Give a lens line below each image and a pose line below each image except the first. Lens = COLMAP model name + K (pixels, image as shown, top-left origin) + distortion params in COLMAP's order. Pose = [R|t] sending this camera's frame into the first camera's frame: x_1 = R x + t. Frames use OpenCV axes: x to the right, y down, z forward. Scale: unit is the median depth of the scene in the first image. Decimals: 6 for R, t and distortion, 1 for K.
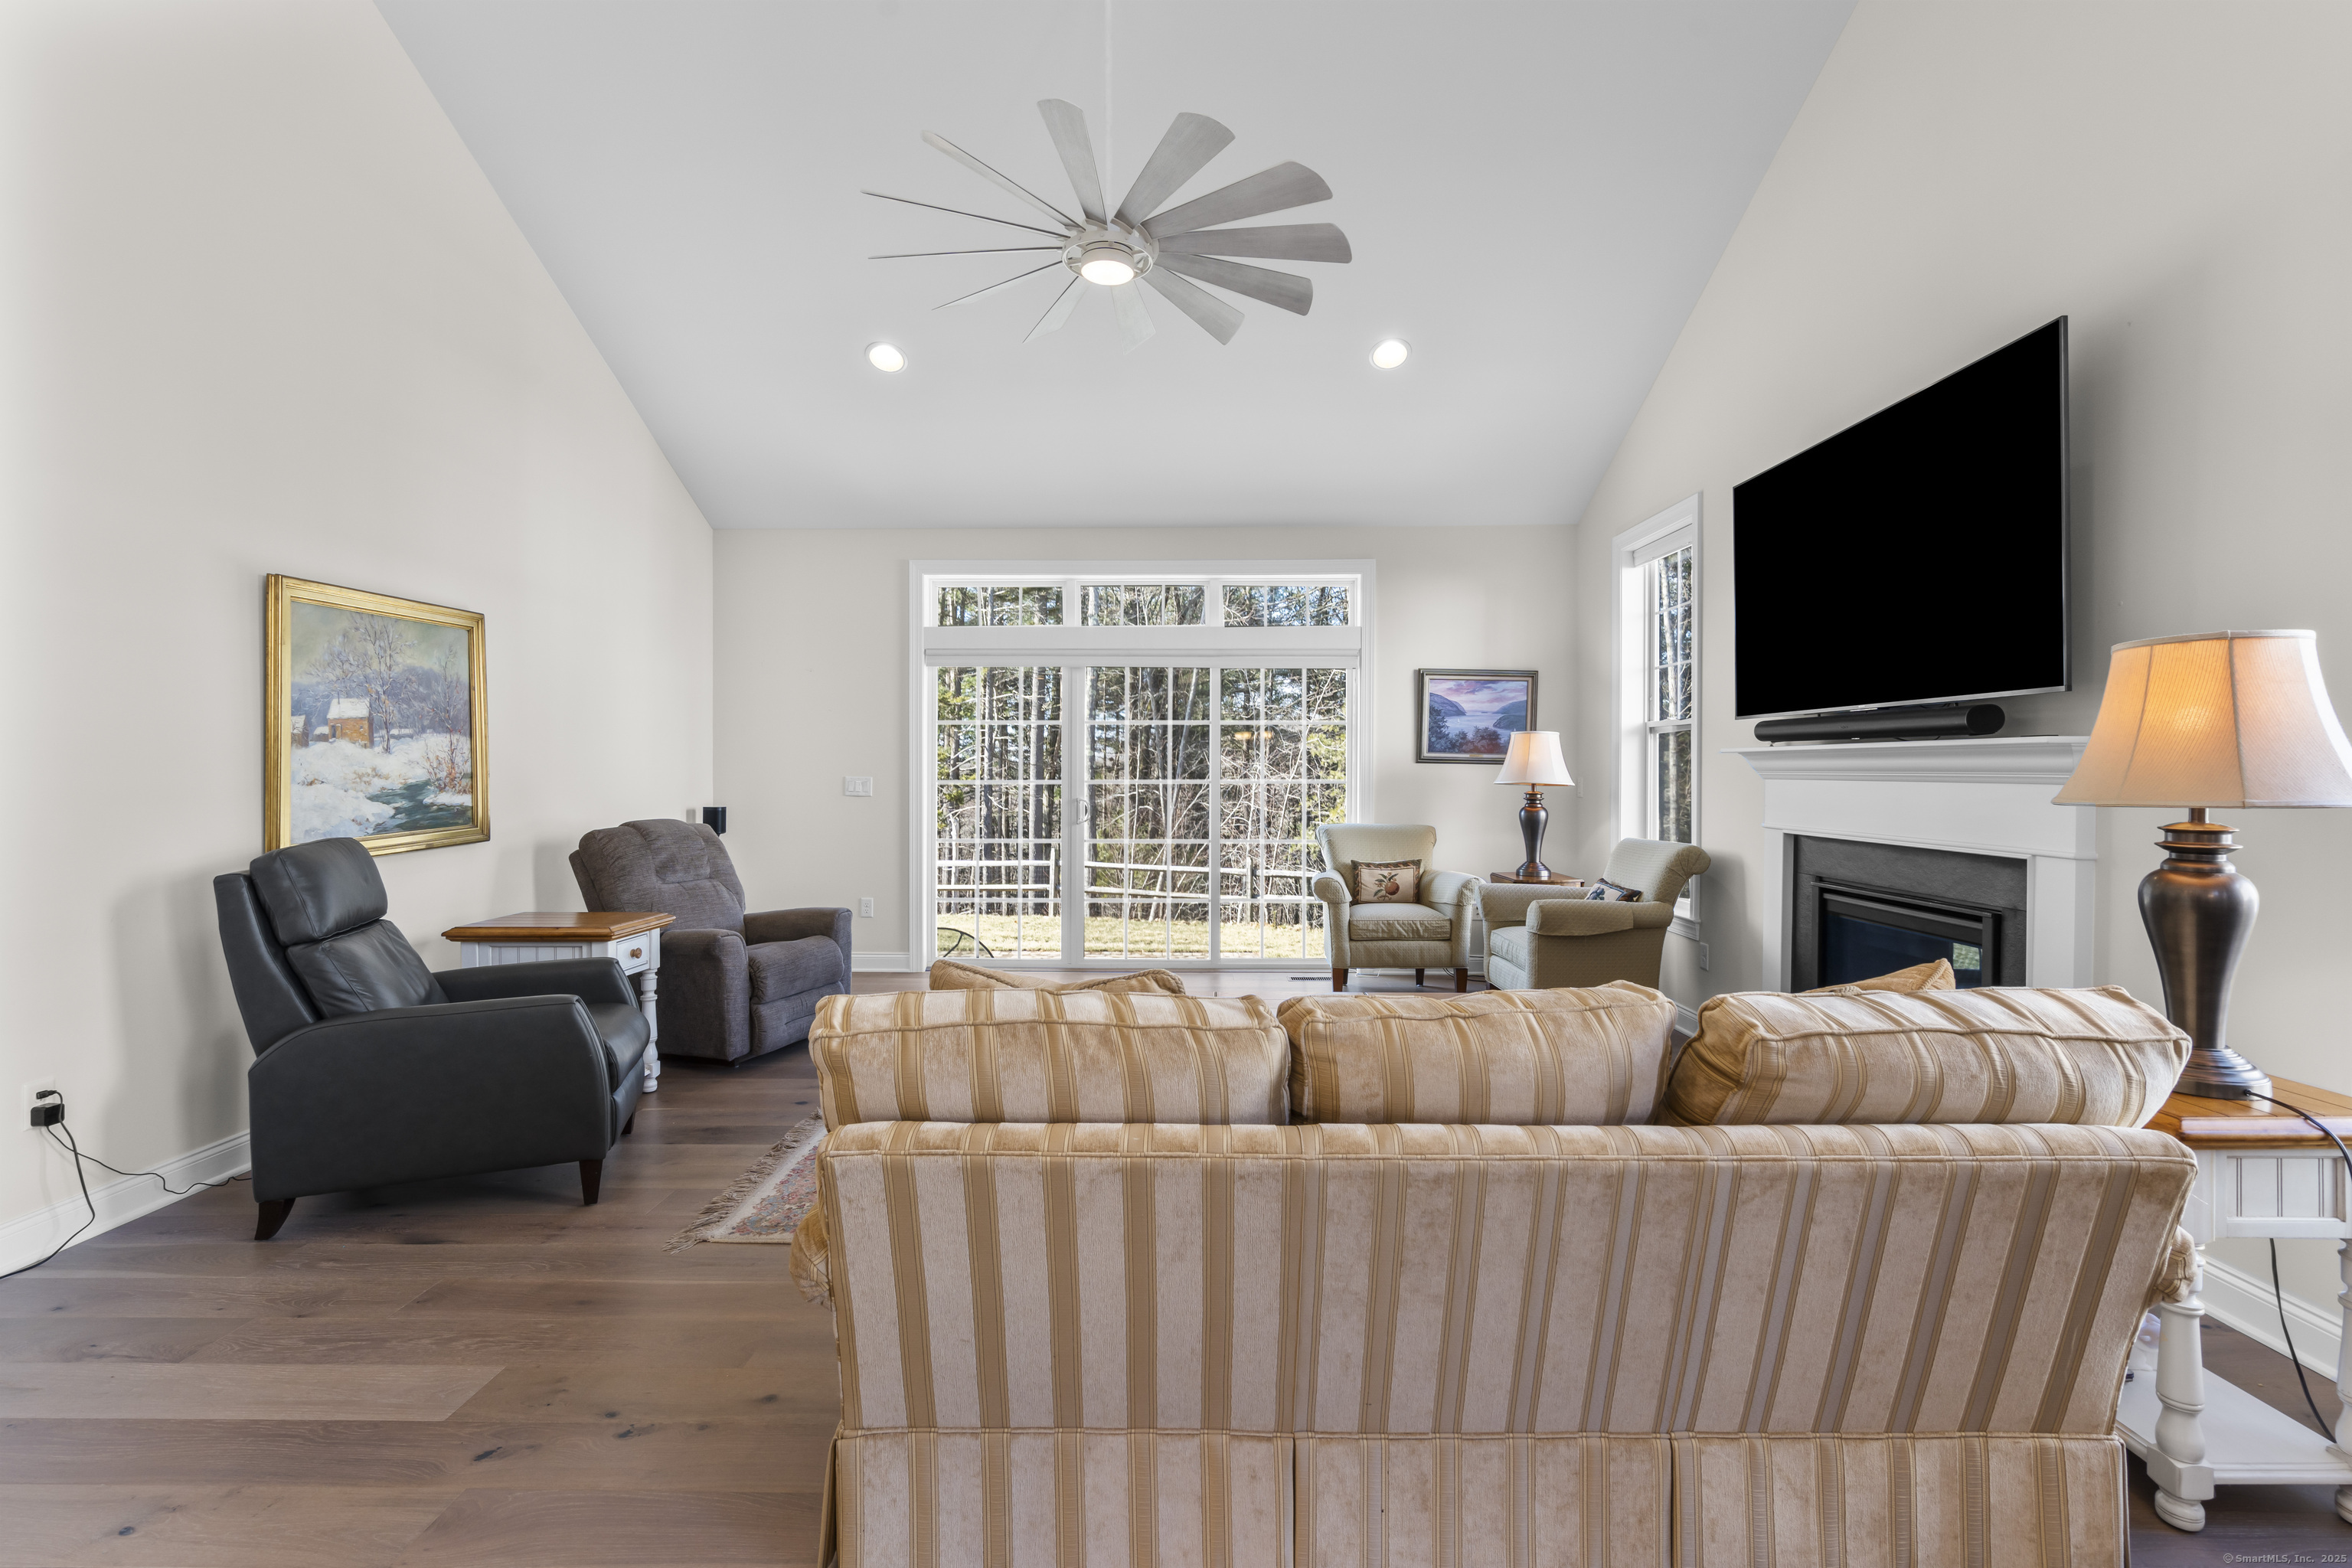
lens RADIAL K [[1069.5, 0, 1172.8], [0, 1069.5, 778.2], [0, 0, 1]] dist [-0.006763, 0.004483]
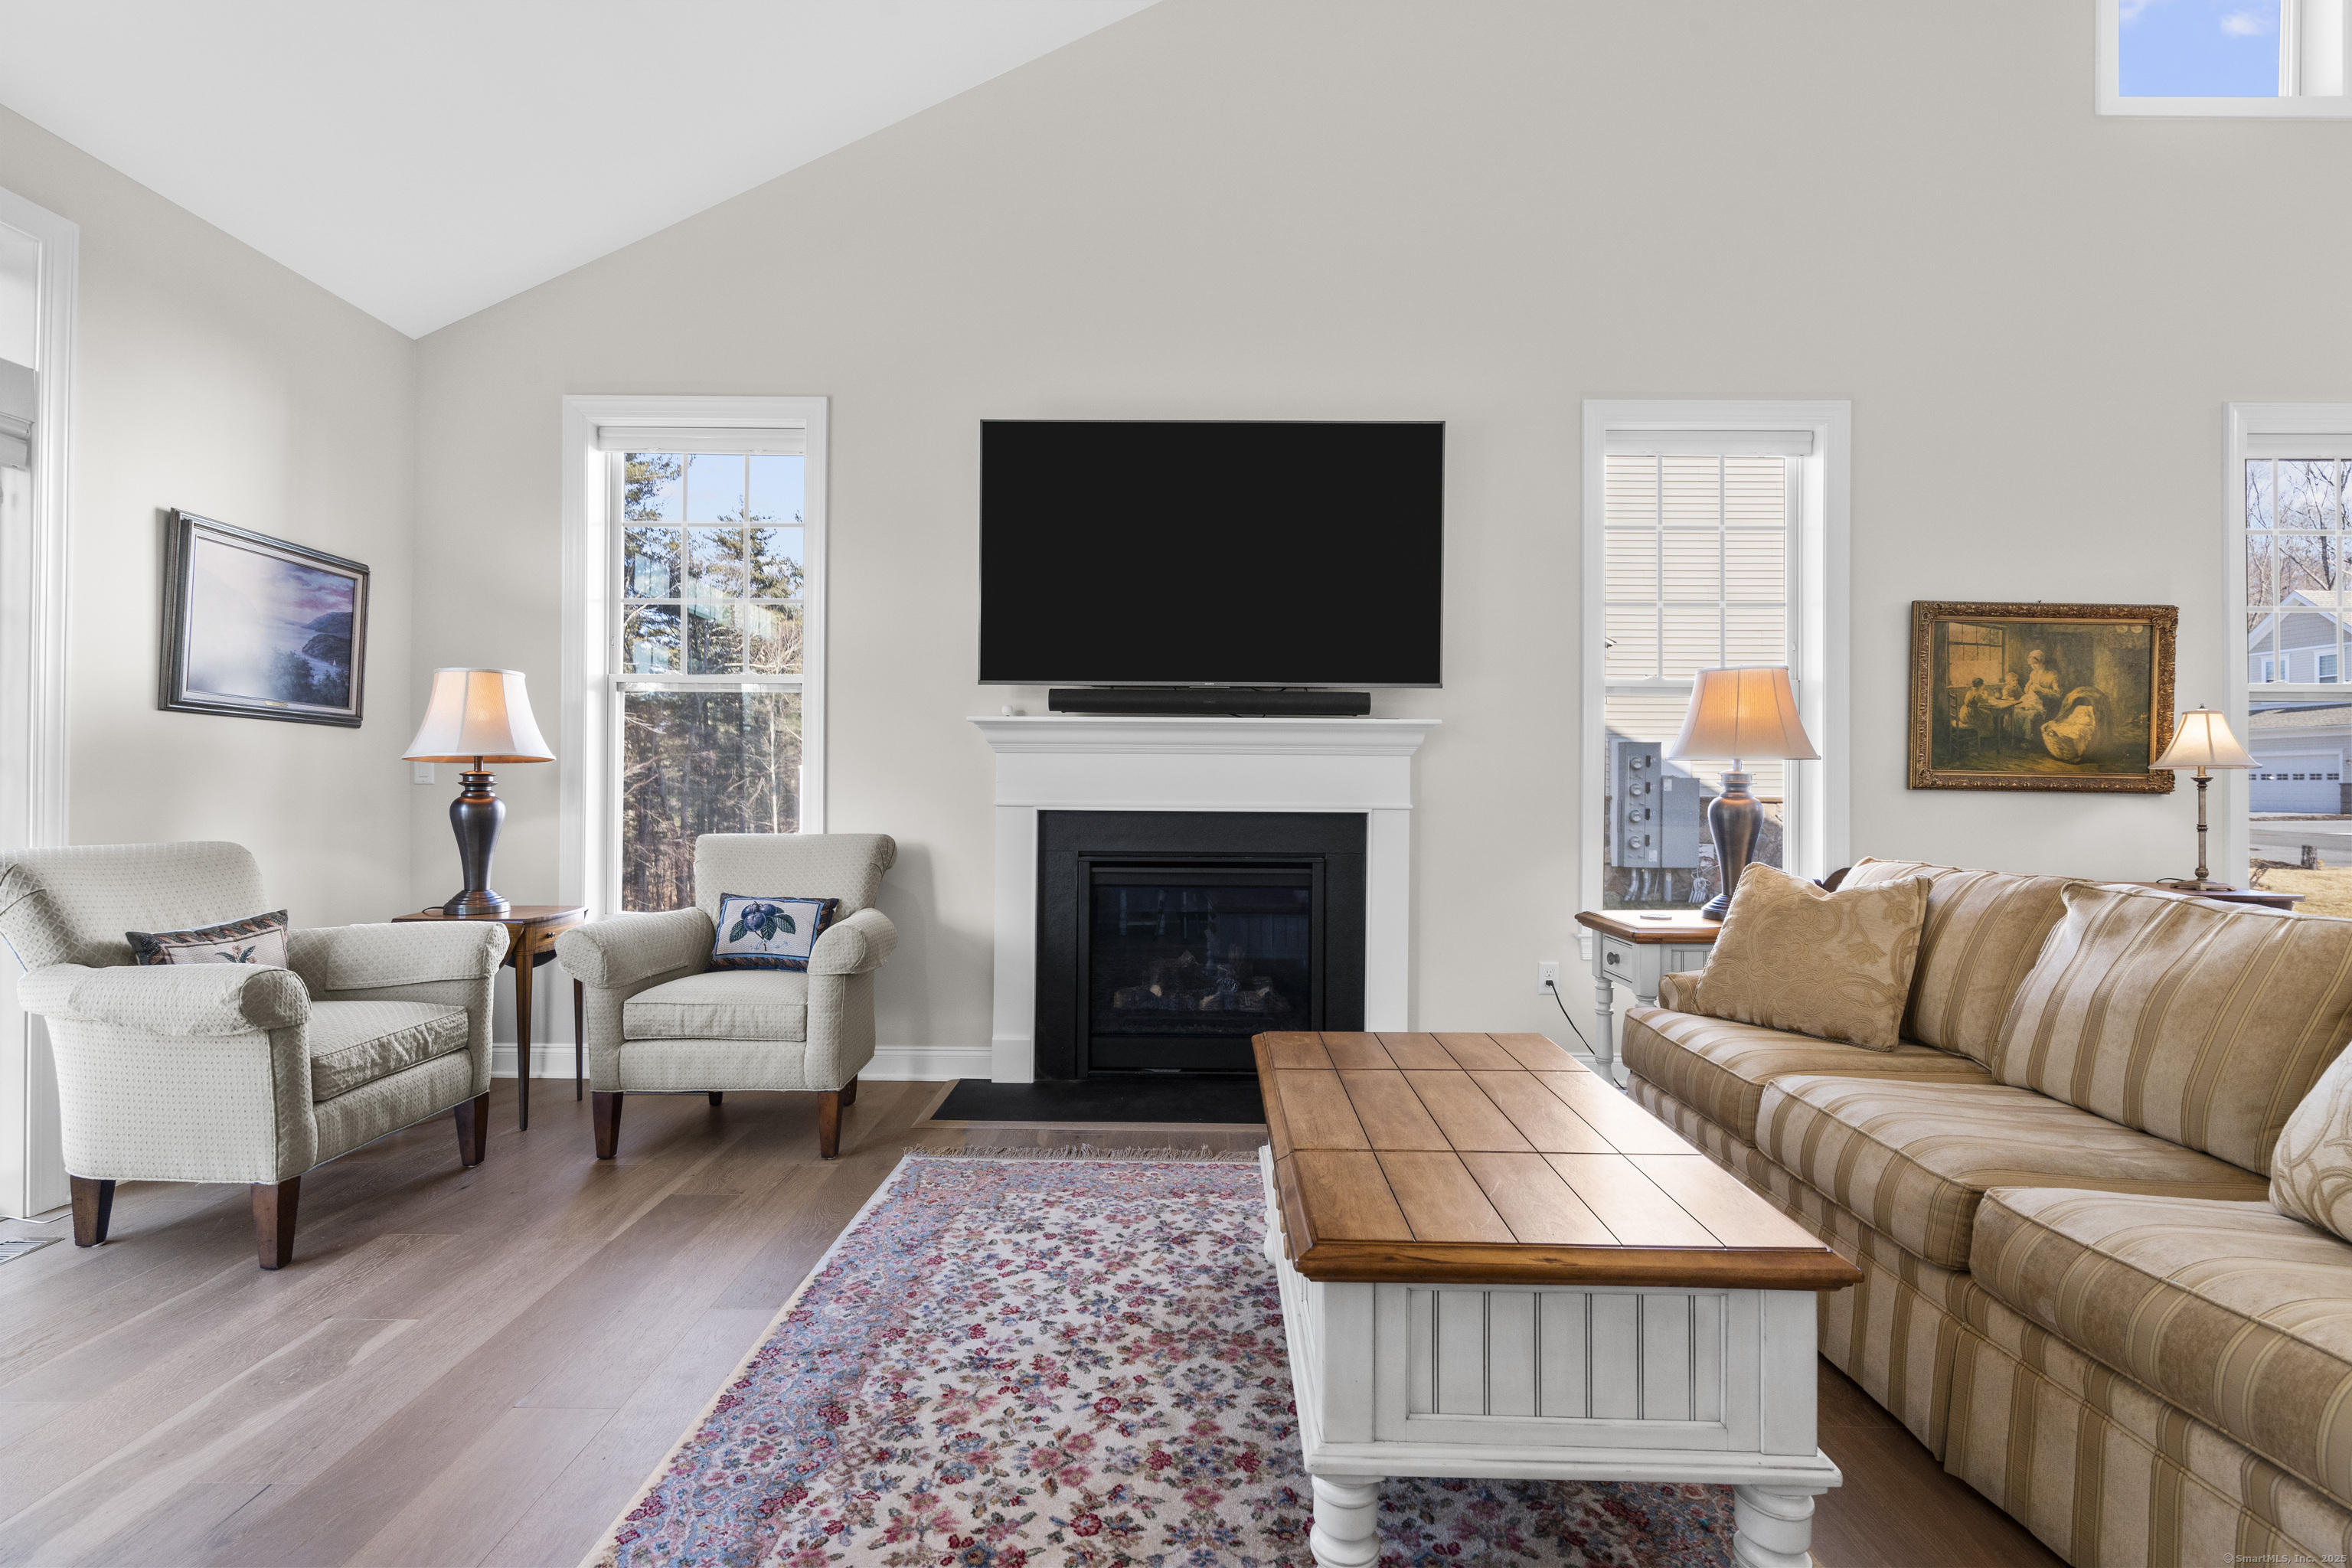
lens RADIAL K [[1069.5, 0, 1172.8], [0, 1069.5, 778.2], [0, 0, 1]] dist [-0.006763, 0.004483]
pose [[-0.004863, 0.005701, 0.999972, -0.377224], [0.001628, 0.999982, -0.005693, 0.029731], [-0.999987, 0.001600, -0.004872, 0.906140]]
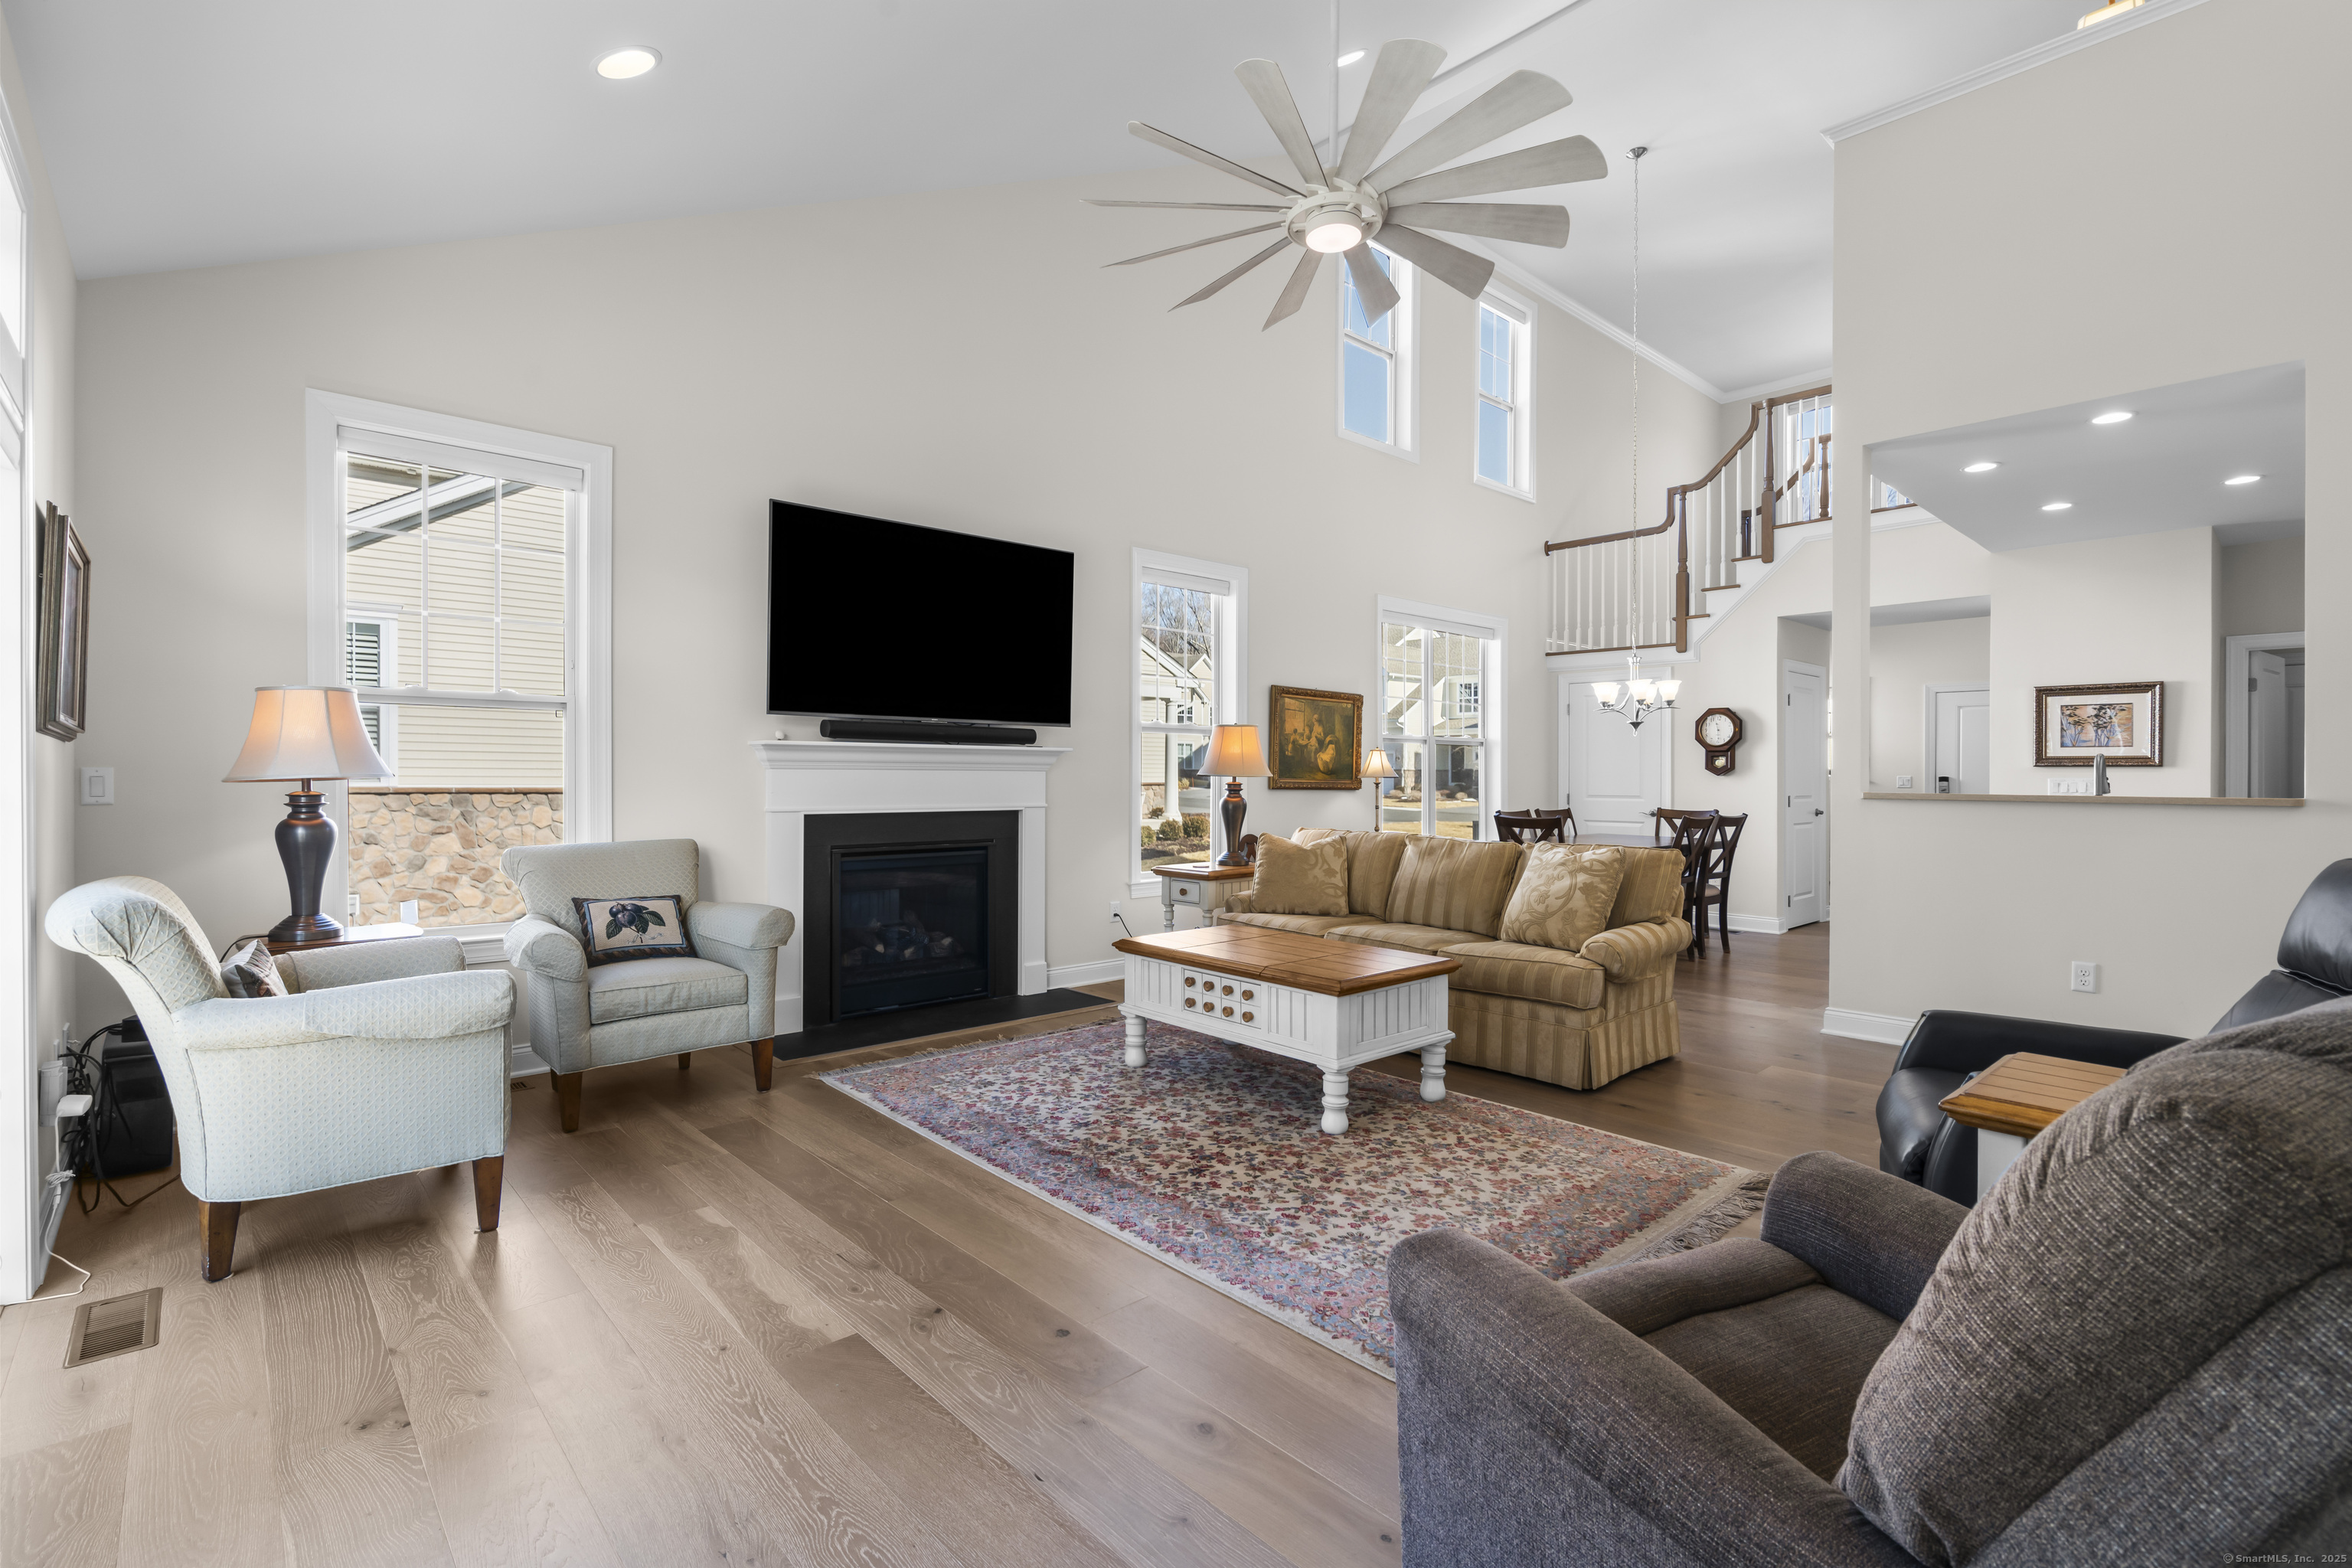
lens RADIAL K [[1069.5, 0, 1172.8], [0, 1069.5, 778.2], [0, 0, 1]] dist [-0.006763, 0.004483]
pose [[-0.683634, -0.007278, 0.729789, -0.580175], [0.000292, 0.999947, 0.010245, -0.000600], [-0.729825, 0.007217, -0.683596, 1.542450]]
